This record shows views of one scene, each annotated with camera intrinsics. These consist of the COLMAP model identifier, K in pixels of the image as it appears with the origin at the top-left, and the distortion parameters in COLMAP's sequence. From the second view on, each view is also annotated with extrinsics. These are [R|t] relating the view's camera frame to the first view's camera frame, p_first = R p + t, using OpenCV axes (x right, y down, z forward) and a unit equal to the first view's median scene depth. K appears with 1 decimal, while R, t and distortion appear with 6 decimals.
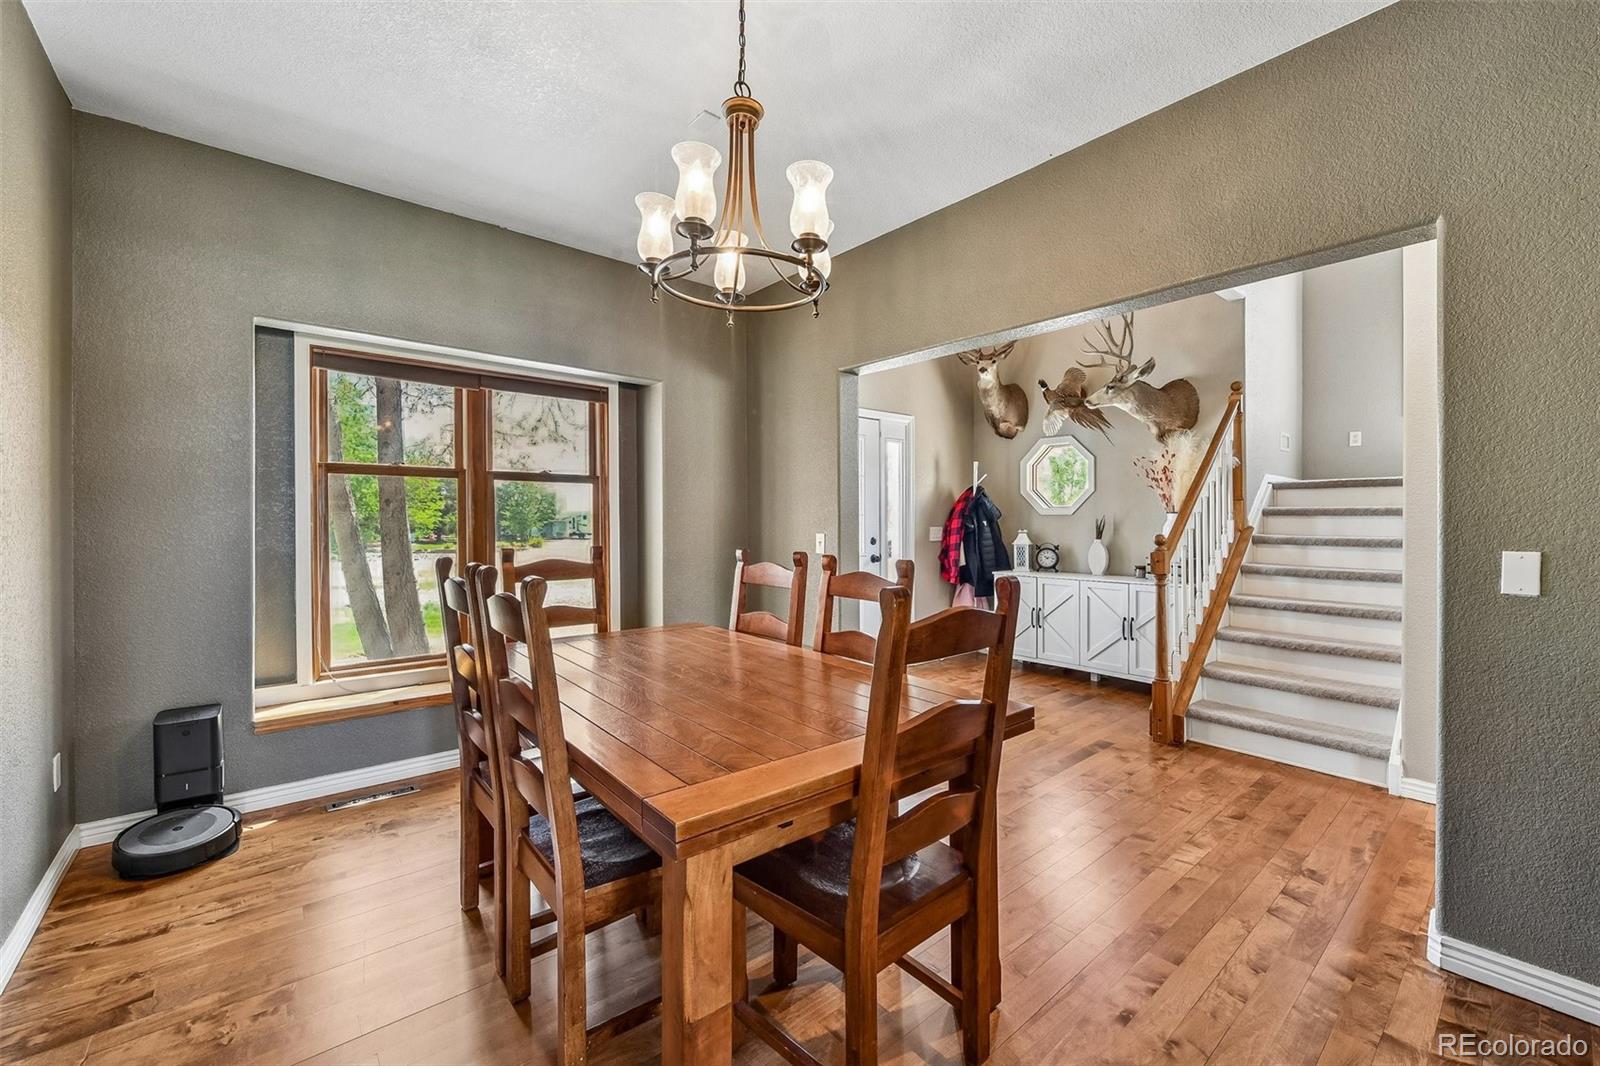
lens RADIAL K [[645.4, 0, 811.9], [0, 645.4, 529.0], [0, 0, 1]] dist [0.000583, -0.000439]
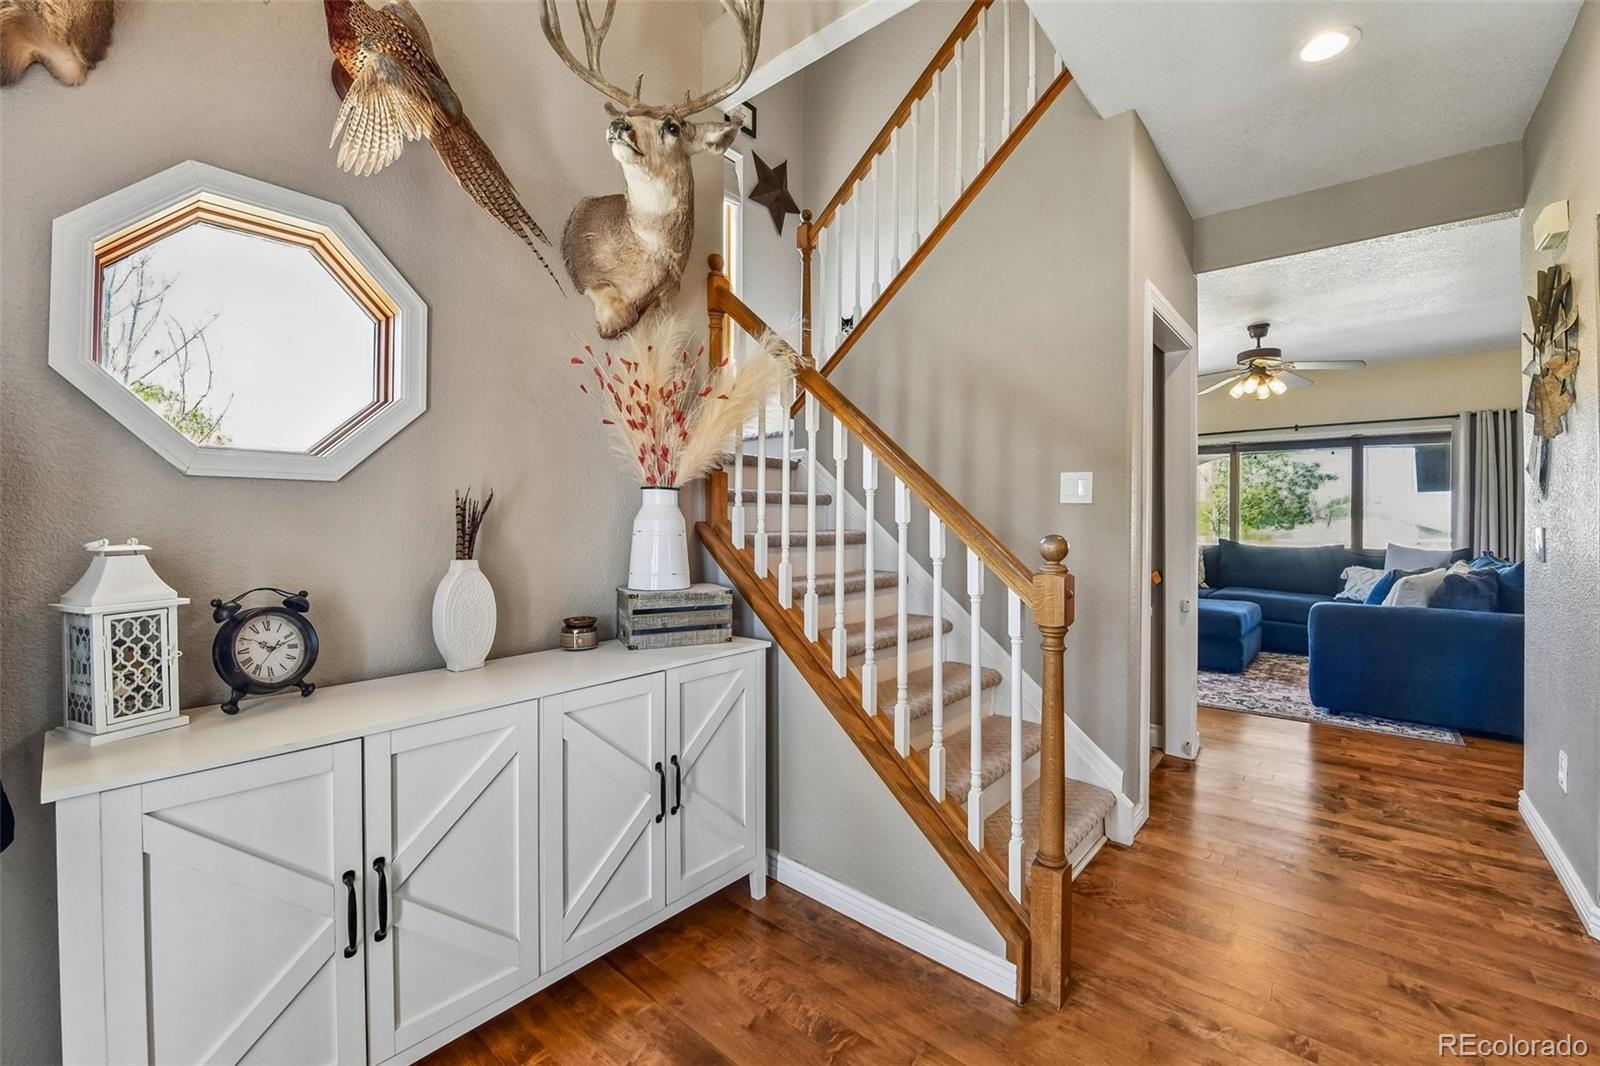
lens RADIAL K [[645.4, 0, 811.9], [0, 645.4, 529.0], [0, 0, 1]] dist [0.000583, -0.000439]
pose [[-0.148835, -0.011419, 0.988796, 0.084405], [0.006280, 0.999902, 0.012492, -0.003152], [-0.988842, 0.008069, -0.148749, 0.829175]]
